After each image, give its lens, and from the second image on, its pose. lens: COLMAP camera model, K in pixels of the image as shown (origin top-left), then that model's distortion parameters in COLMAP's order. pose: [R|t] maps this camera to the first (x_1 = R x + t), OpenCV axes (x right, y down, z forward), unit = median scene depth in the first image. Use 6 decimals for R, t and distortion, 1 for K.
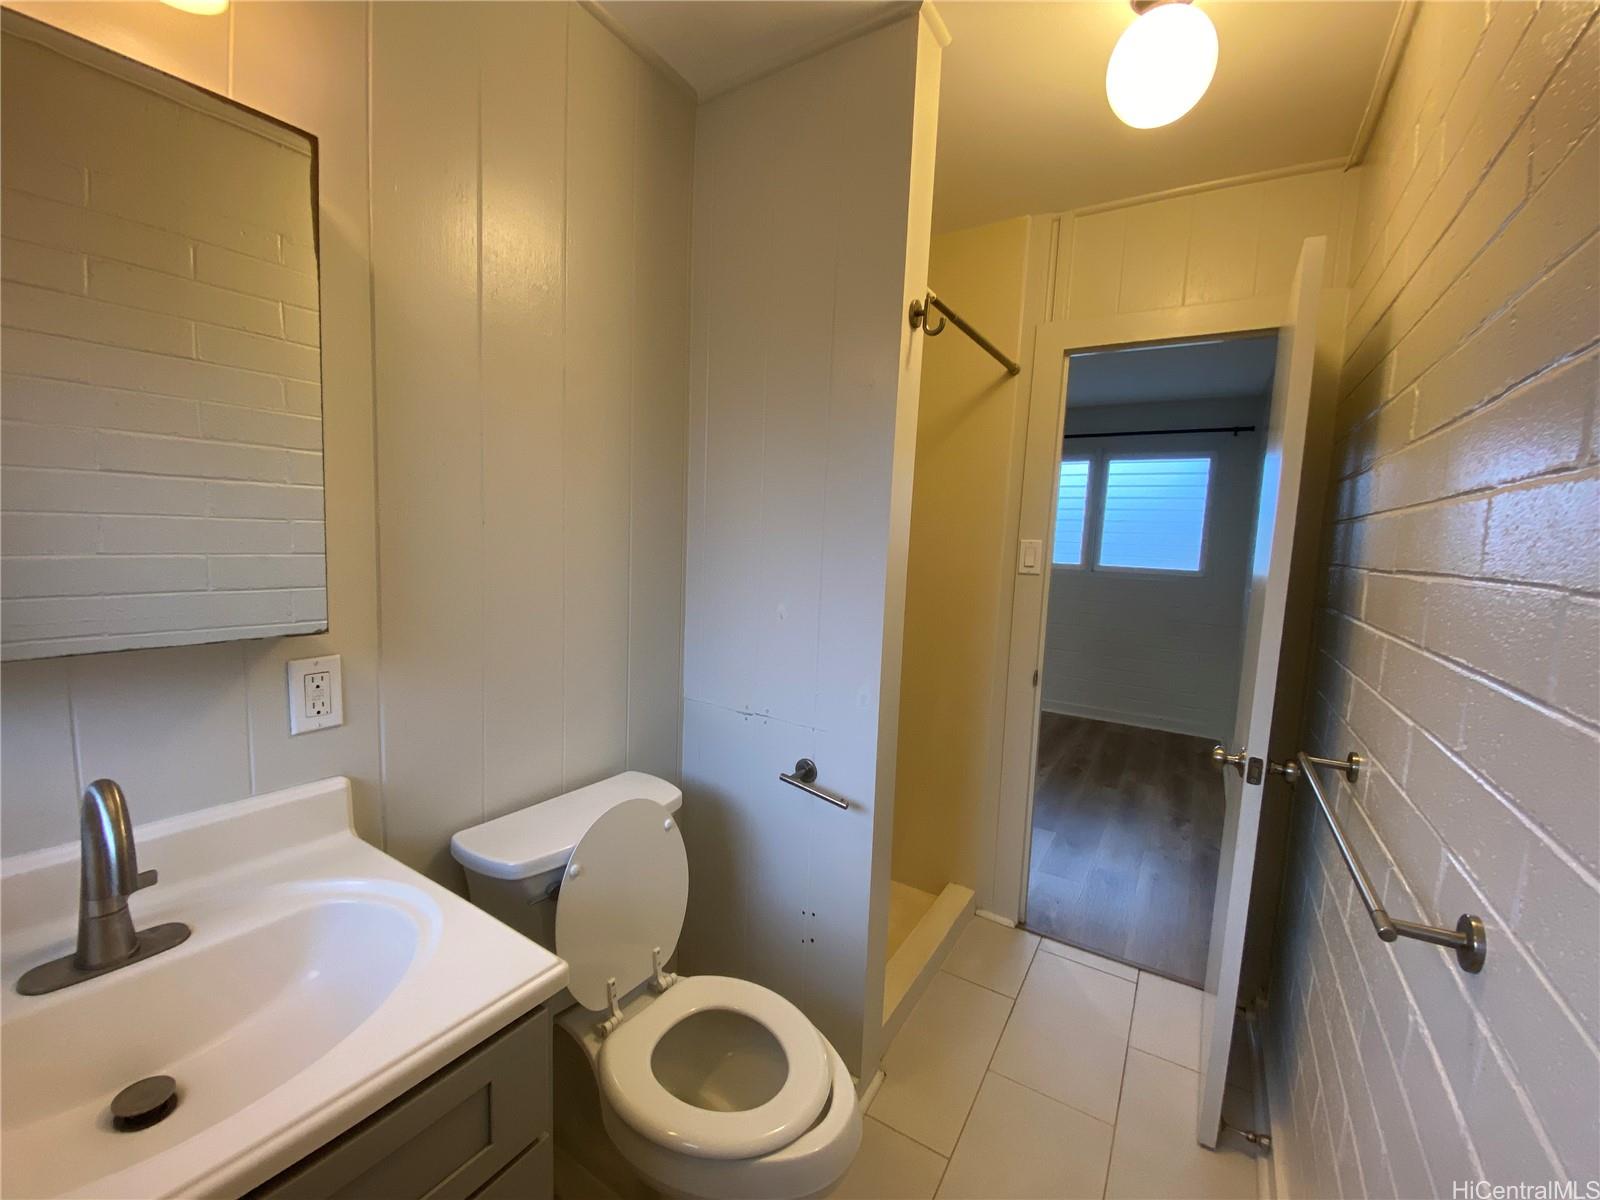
lens RADIAL K [[649.0, 0, 793.2], [0, 649.0, 600.9], [0, 0, 1]] dist [-0.000014, -0.013790]
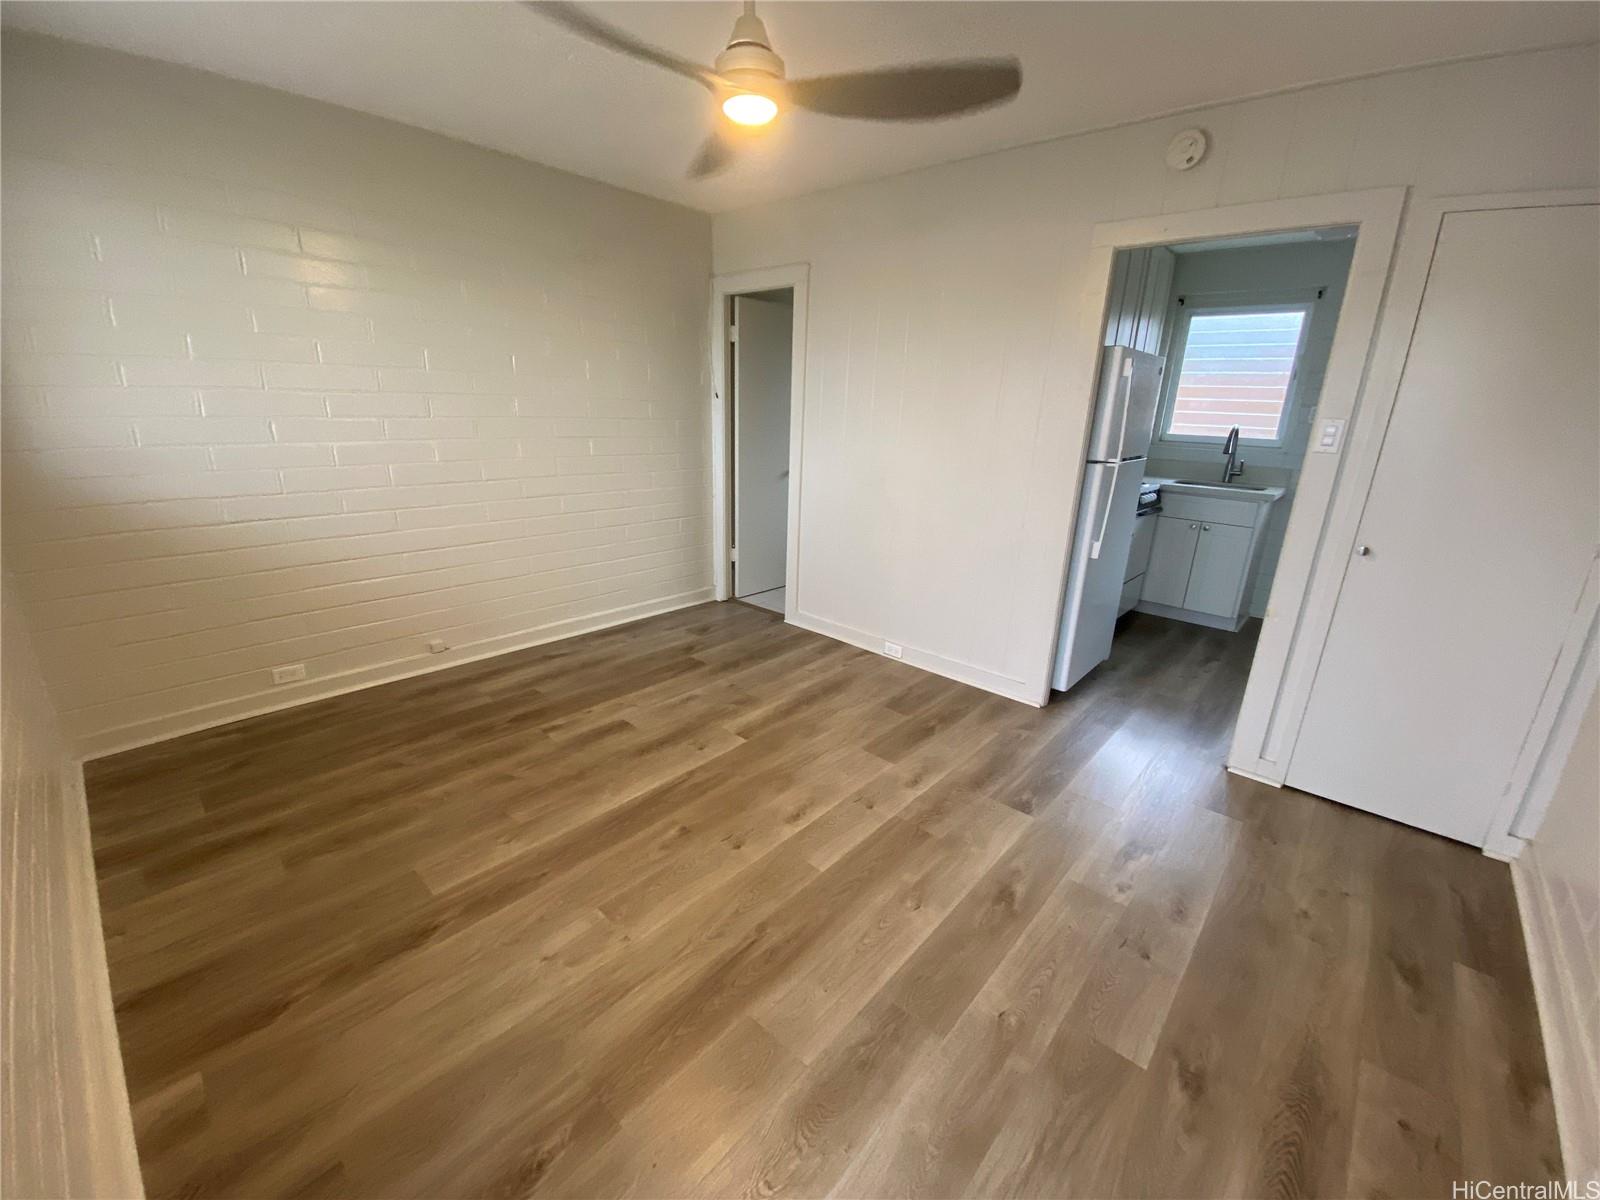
lens RADIAL K [[649.0, 0, 793.2], [0, 649.0, 600.9], [0, 0, 1]] dist [-0.000014, -0.013790]
pose [[-0.982351, -0.118335, 0.144859, 0.053823], [-0.053481, 0.919807, 0.388710, -0.143418], [-0.179240, 0.374102, -0.909901, 1.484546]]
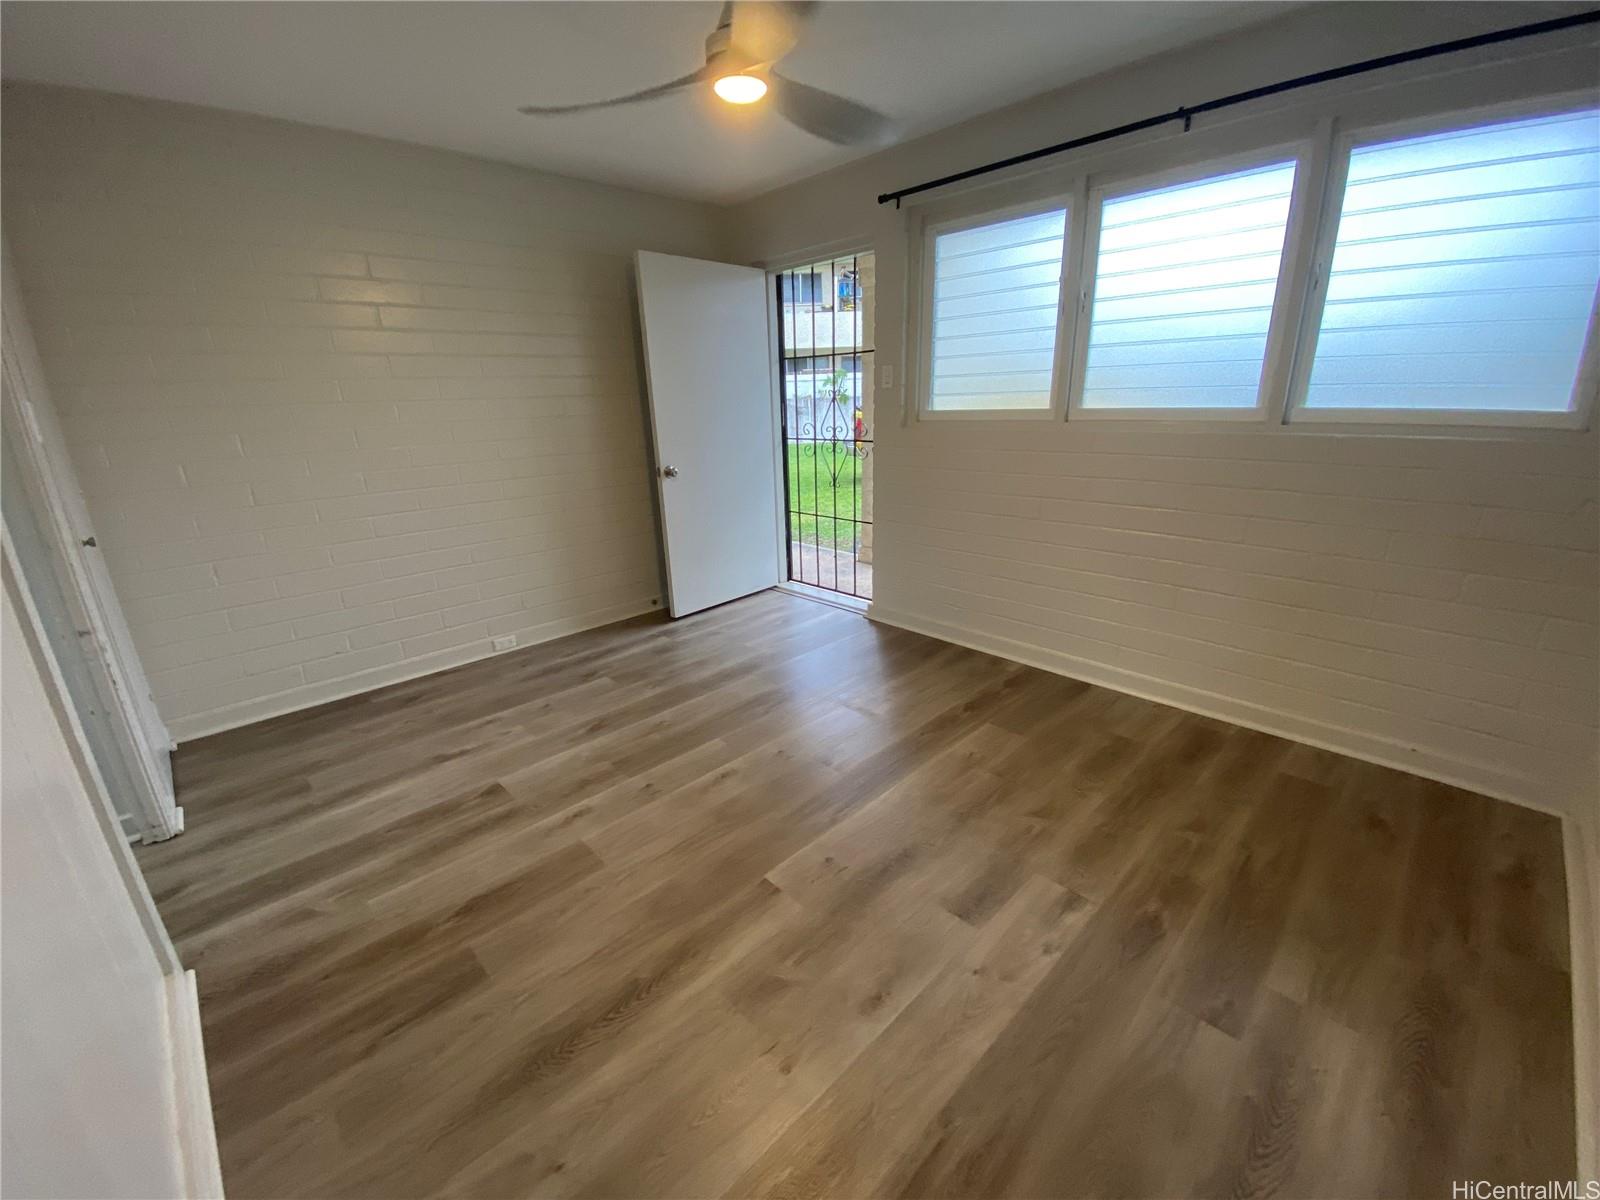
lens RADIAL K [[649.0, 0, 793.2], [0, 649.0, 600.9], [0, 0, 1]] dist [-0.000014, -0.013790]
pose [[0.966799, 0.015752, -0.255052, 0.306965], [0.035698, 0.979986, 0.195841, -0.030517], [0.253032, -0.198444, 0.946887, 0.573403]]
